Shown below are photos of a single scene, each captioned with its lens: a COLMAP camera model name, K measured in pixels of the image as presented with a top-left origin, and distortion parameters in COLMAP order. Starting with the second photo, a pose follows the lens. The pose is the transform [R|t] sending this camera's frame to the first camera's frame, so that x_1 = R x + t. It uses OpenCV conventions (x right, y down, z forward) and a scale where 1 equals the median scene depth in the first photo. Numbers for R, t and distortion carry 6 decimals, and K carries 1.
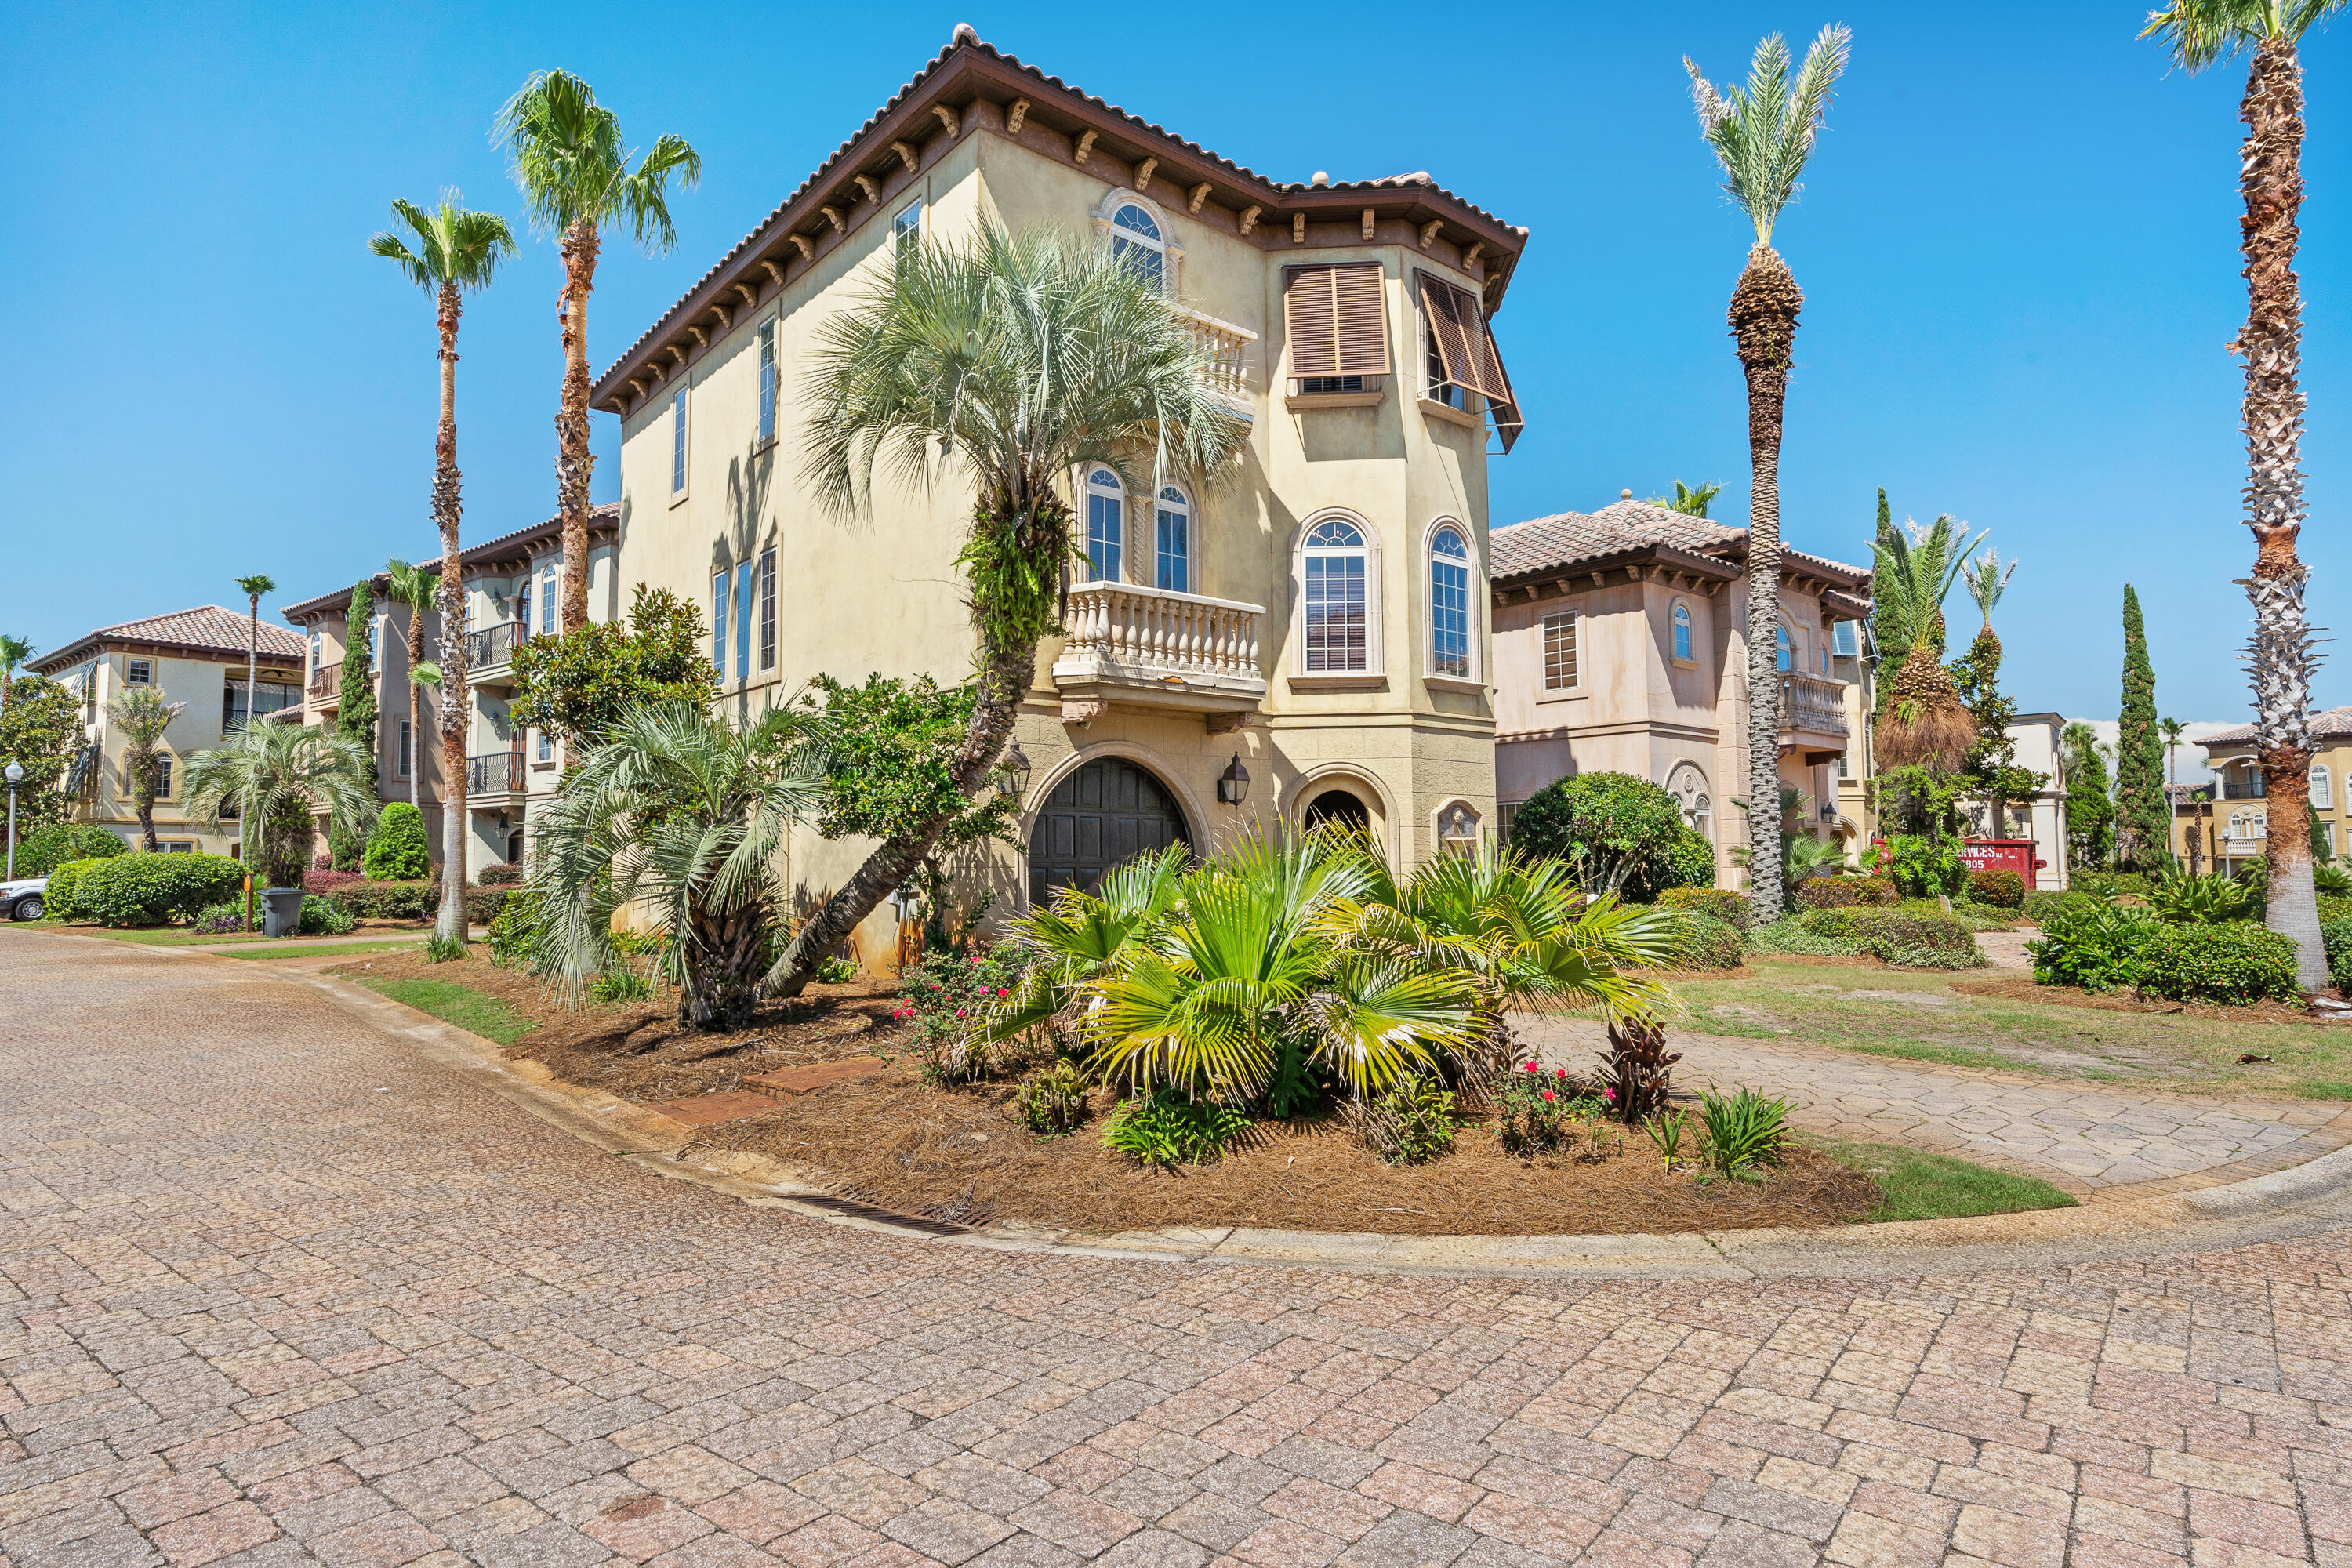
lens RADIAL K [[1257.7, 0, 1168.3], [0, 1257.7, 790.2], [0, 0, 1]] dist [-0.016064, 0.010502]
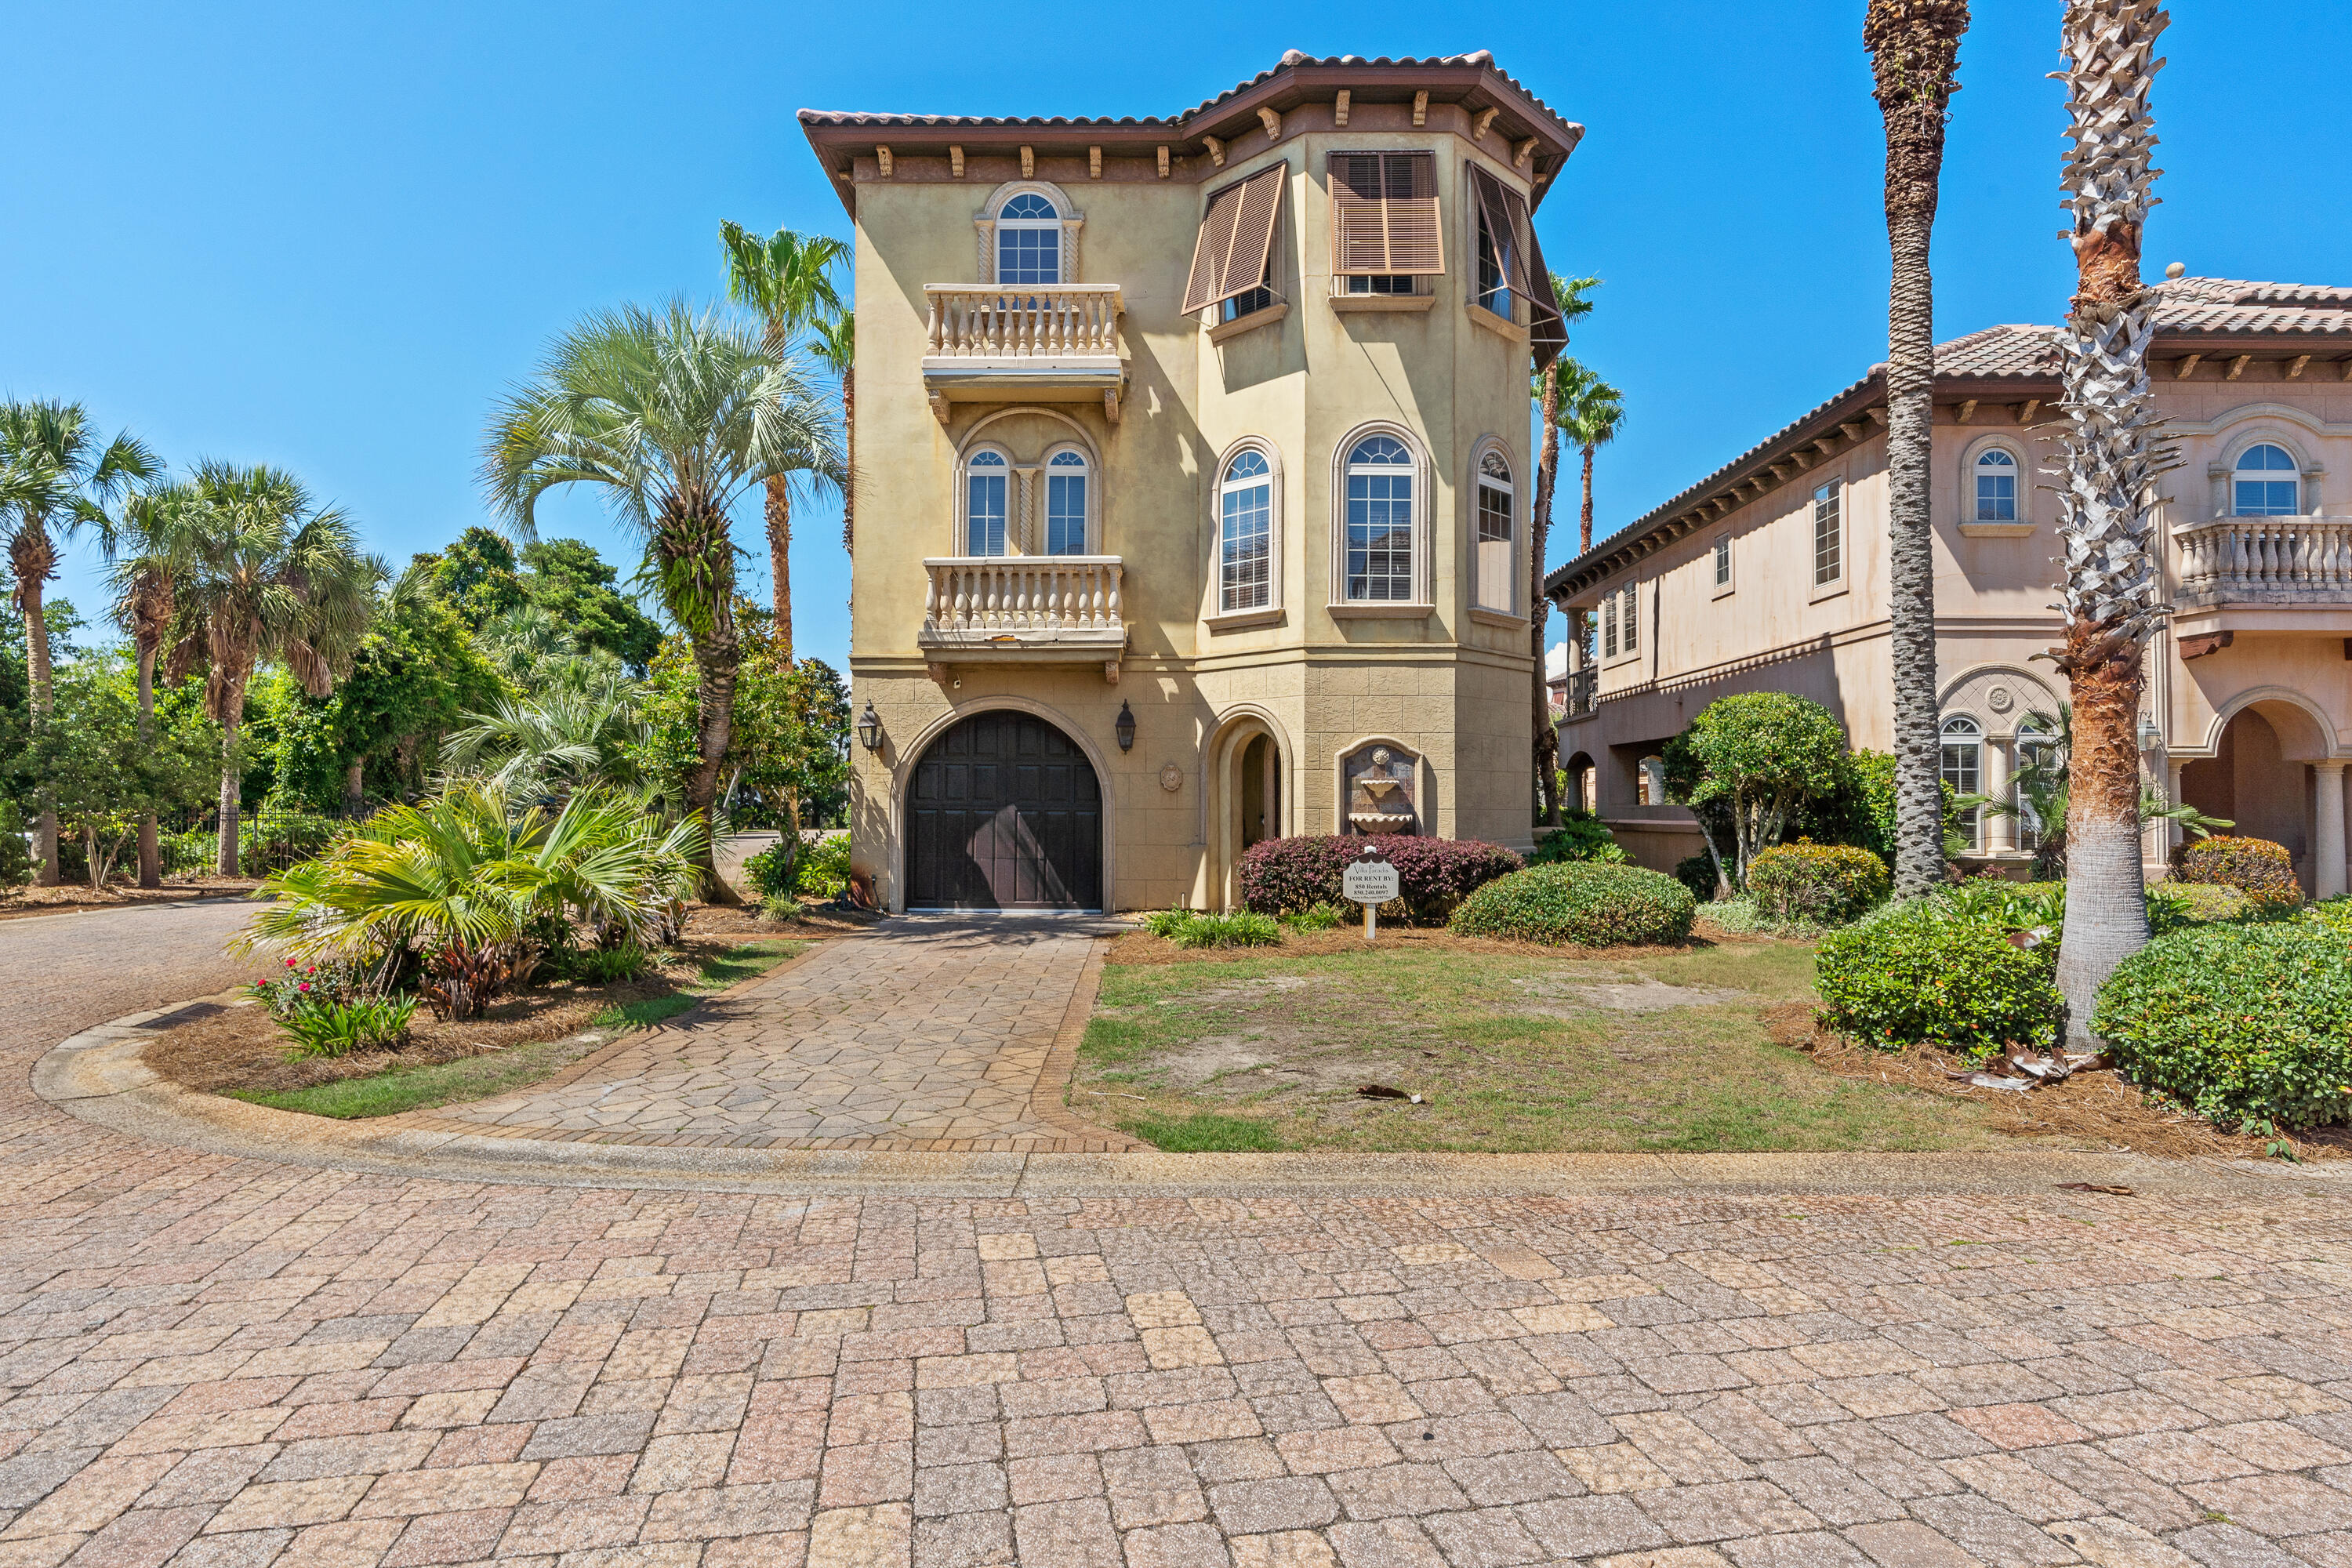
lens RADIAL K [[1257.7, 0, 1172.0], [0, 1257.7, 787.9], [0, 0, 1]] dist [-0.016064, 0.010502]
pose [[0.770733, -0.001664, -0.637156, 0.700121], [0.031763, 0.998854, 0.035813, 0.005855], [0.636366, -0.047840, 0.769902, 0.215441]]
